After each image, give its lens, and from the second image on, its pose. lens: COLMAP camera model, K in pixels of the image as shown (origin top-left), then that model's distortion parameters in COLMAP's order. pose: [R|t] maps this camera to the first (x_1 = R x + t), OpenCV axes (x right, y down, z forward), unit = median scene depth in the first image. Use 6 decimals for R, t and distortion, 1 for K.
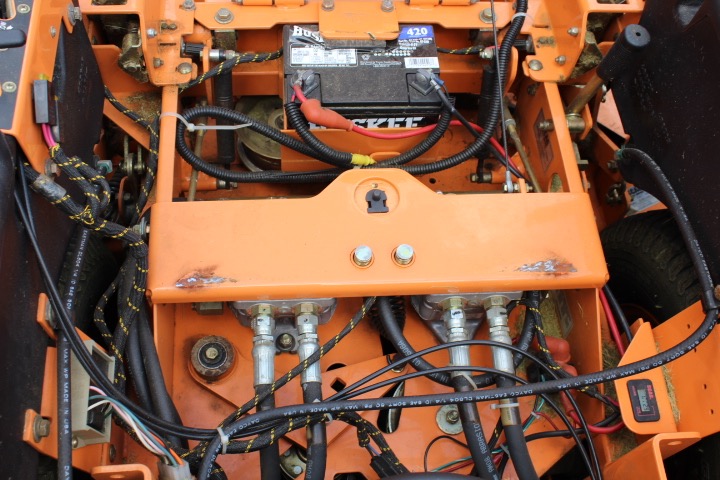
lens RADIAL K [[832.4, 0, 360.0], [0, 832.4, 240.0], [0, 0, 1]] dist [-0.000904, 0.002275]
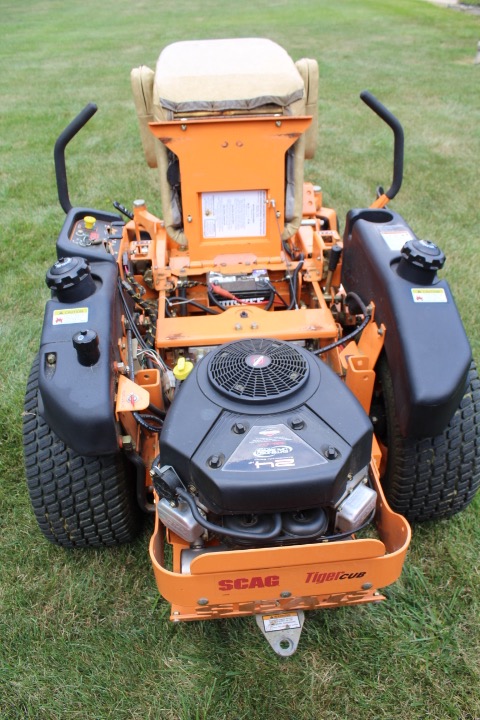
lens RADIAL K [[604.9, 0, 240.0], [0, 604.9, 360.0], [0, 0, 1]] dist [-0.100447, 0.014855]
pose [[0.995715, -0.079539, -0.047169, 0.075175], [0.055600, 0.922525, -0.381910, 0.702507], [0.073891, 0.377651, 0.922995, -0.581786]]
